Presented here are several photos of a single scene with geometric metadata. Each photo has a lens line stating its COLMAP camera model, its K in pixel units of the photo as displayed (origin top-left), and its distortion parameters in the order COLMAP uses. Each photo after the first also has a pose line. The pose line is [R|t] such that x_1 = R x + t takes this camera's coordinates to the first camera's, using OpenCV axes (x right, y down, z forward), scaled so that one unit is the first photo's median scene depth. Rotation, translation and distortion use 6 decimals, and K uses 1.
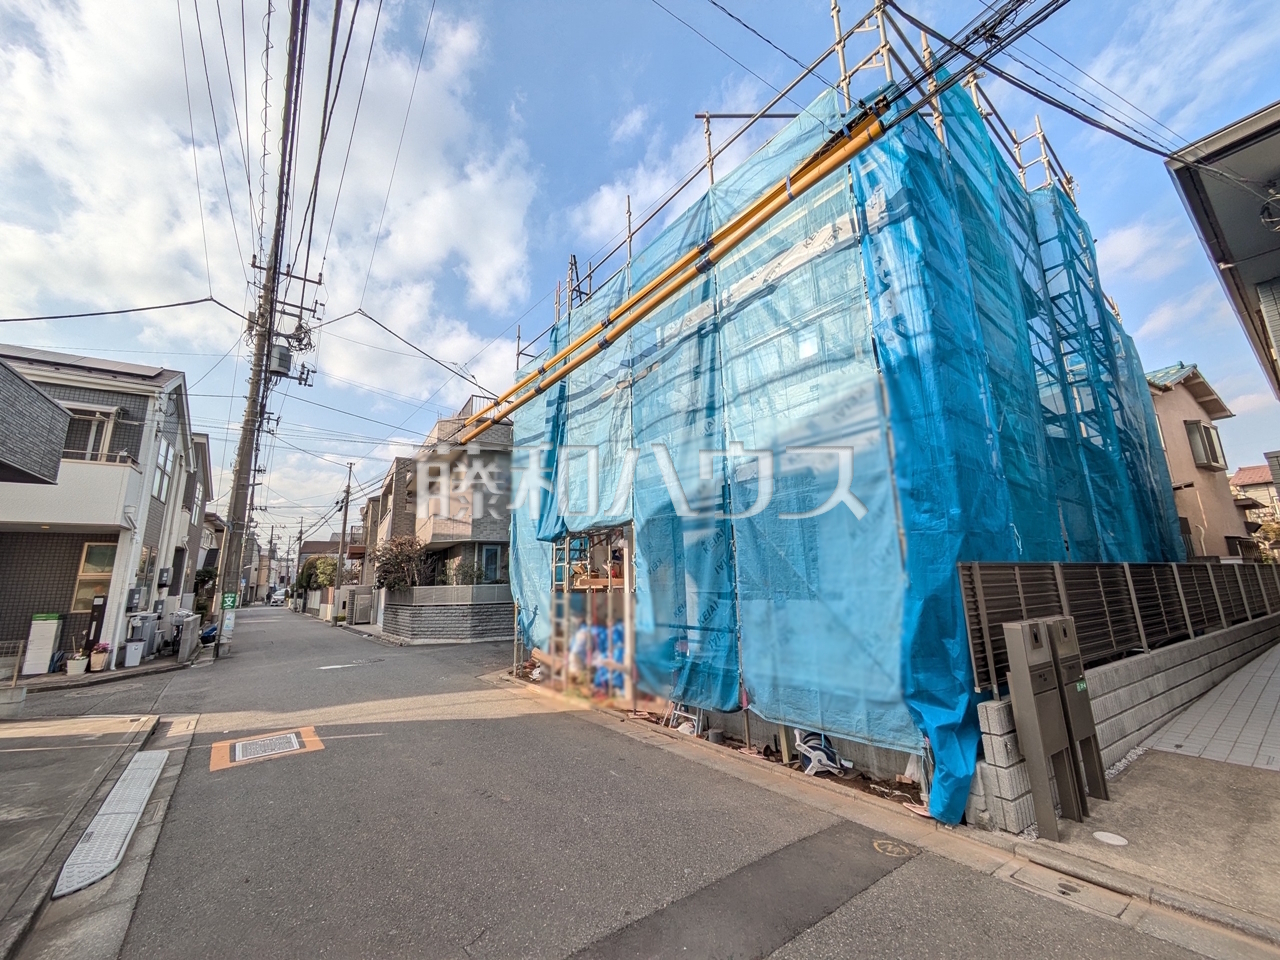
lens RADIAL K [[501.5, 0, 640.0], [0, 501.5, 480.0], [0, 0, 1]] dist [0.005718, -0.000208]
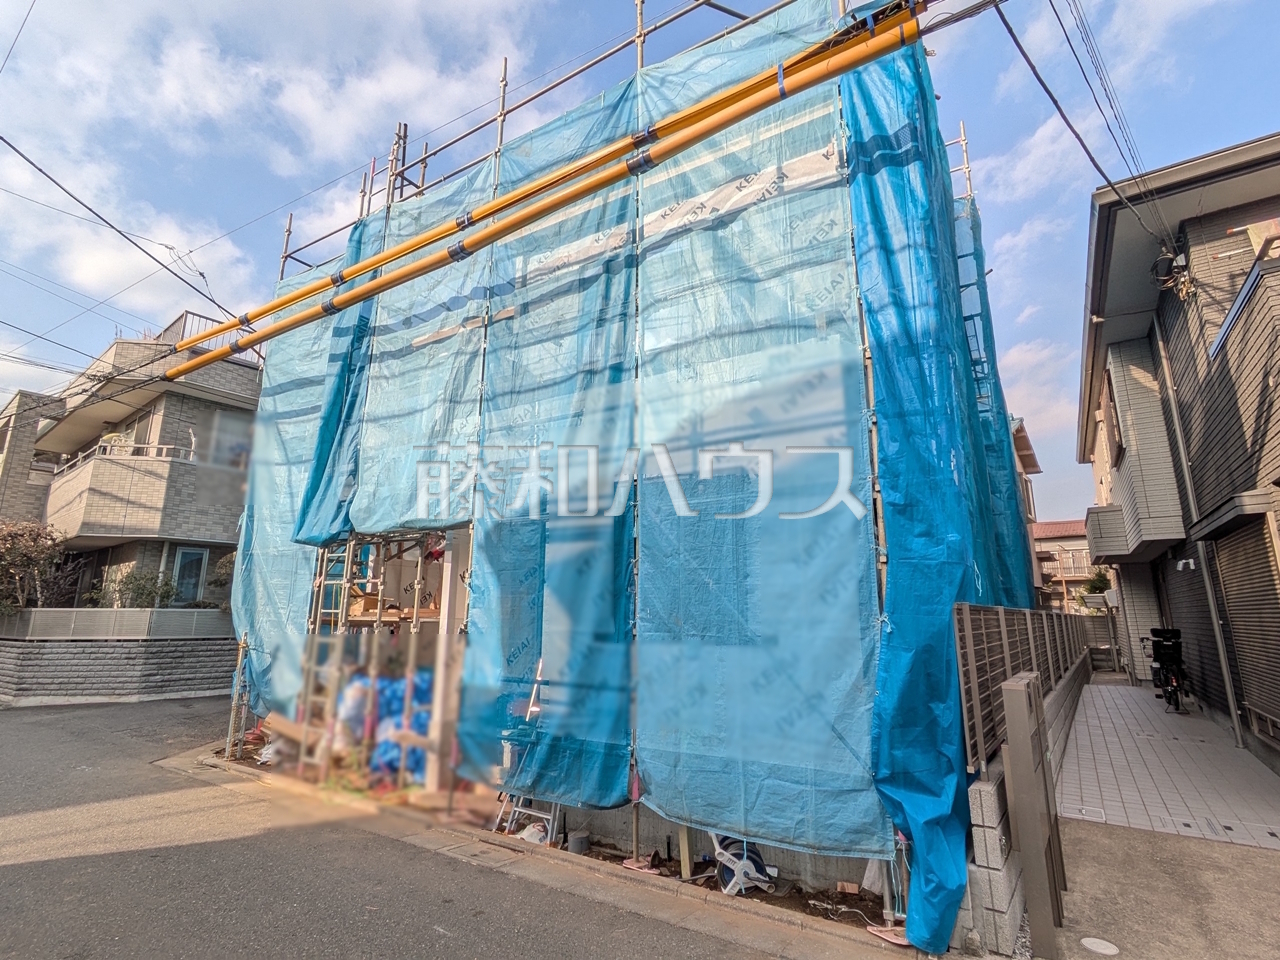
lens RADIAL K [[621.7, 0, 640.0], [0, 621.7, 480.0], [0, 0, 1]] dist [-0.000433, 0.001987]
pose [[0.935778, 0.104644, 0.336703, -0.106071], [-0.099929, 0.994500, -0.031355, 0.033858], [-0.338132, -0.004305, 0.941089, 0.167578]]
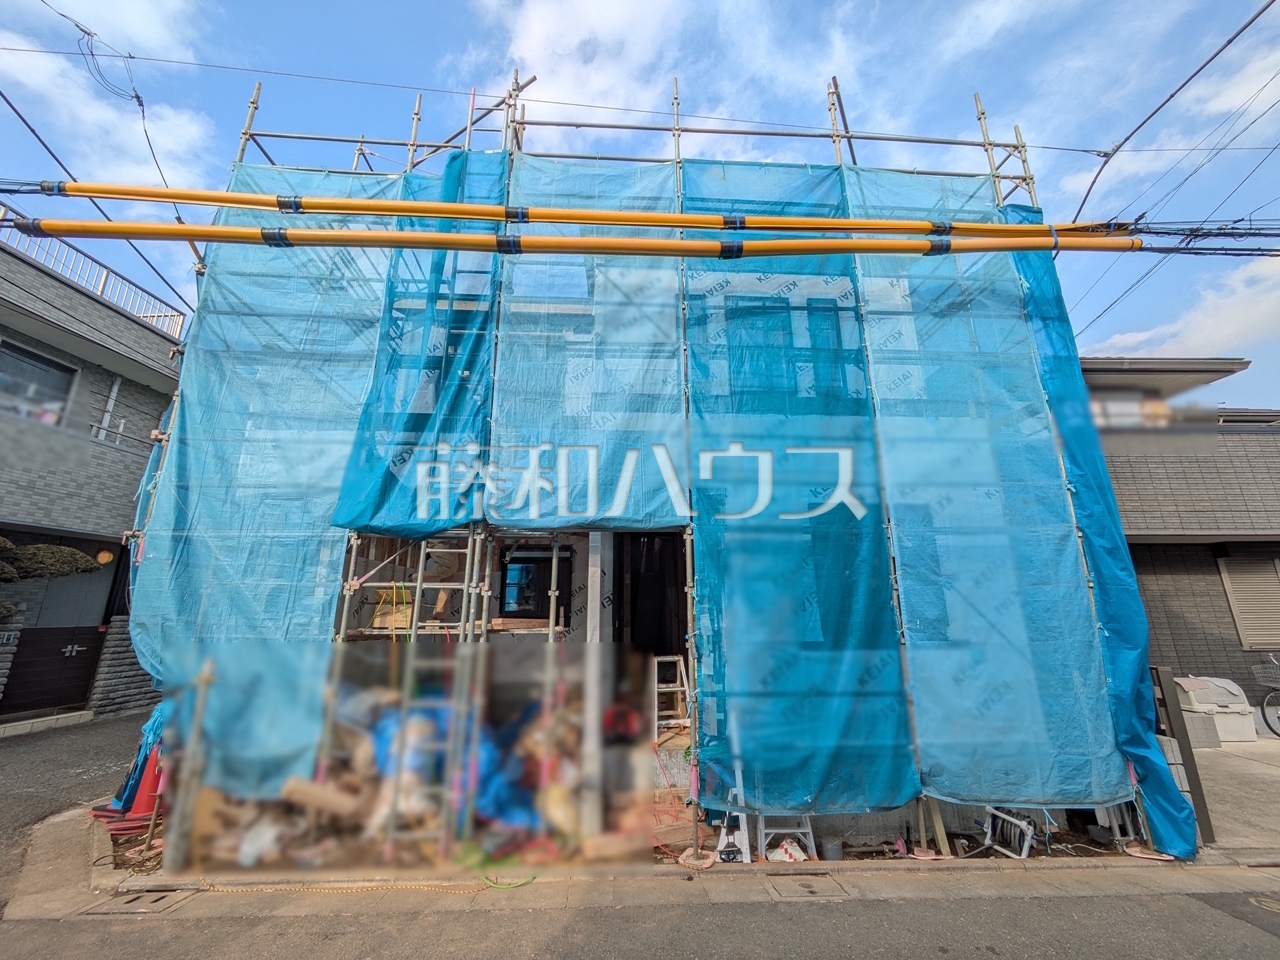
lens RADIAL K [[501.5, 0, 640.0], [0, 501.5, 480.0], [0, 0, 1]] dist [0.005718, -0.000208]
pose [[0.571330, 0.227084, 0.788679, -0.672039], [-0.178044, 0.972368, -0.150997, 0.154221], [-0.801176, -0.054150, 0.595974, 0.802442]]
